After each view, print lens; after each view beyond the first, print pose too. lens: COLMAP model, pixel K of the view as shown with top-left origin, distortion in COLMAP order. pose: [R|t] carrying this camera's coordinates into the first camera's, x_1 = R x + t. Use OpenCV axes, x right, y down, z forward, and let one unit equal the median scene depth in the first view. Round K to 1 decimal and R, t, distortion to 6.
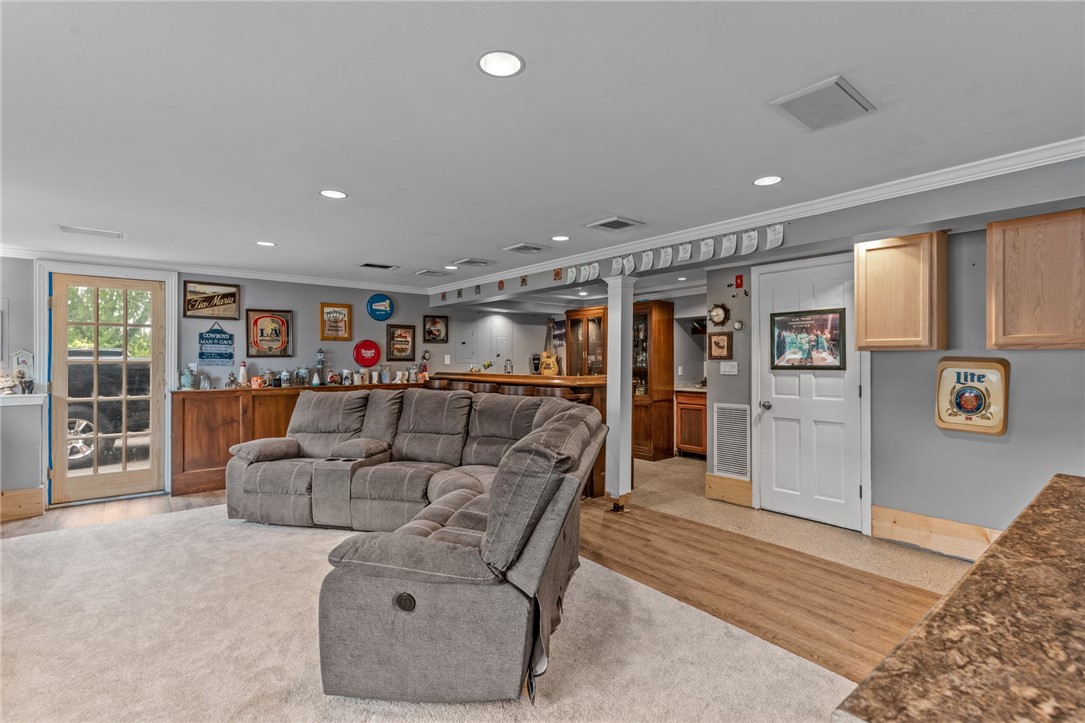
lens RADIAL K [[520.6, 0, 542.9], [0, 520.6, 361.0], [0, 0, 1]] dist [0.005089, -0.000753]
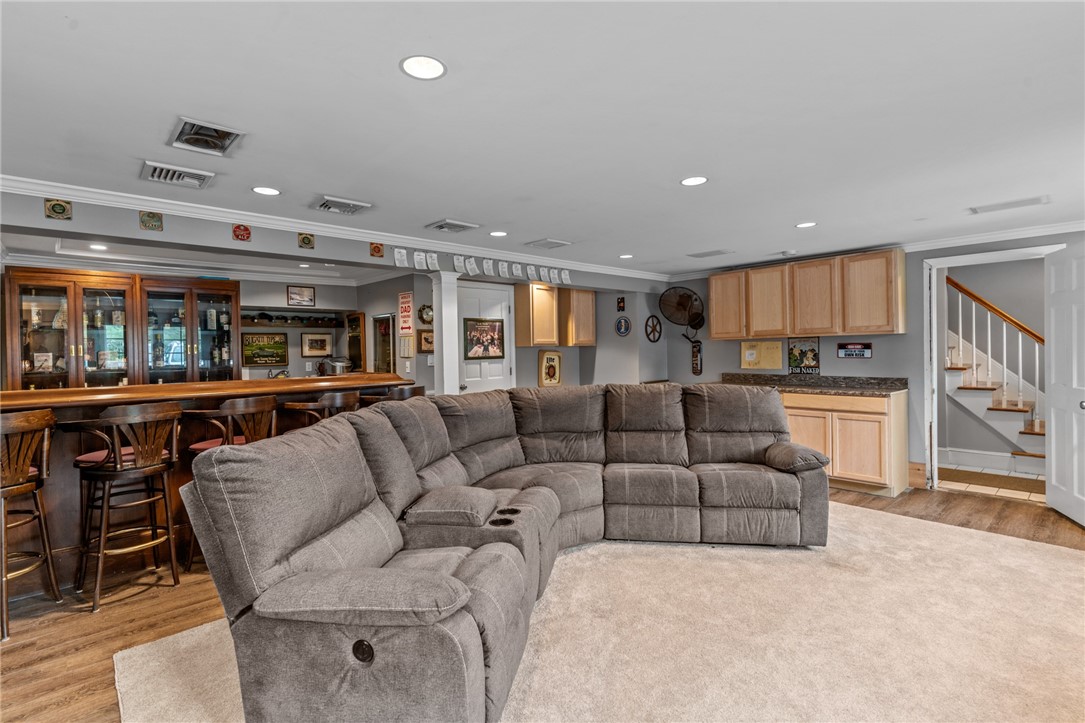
lens RADIAL K [[520.6, 0, 542.3], [0, 520.6, 355.3], [0, 0, 1]] dist [0.005089, -0.000753]
pose [[-0.067882, -0.006208, 0.997674, -0.960981], [0.019369, 0.999784, 0.007539, -0.002103], [-0.997505, 0.019836, -0.067747, 0.946873]]
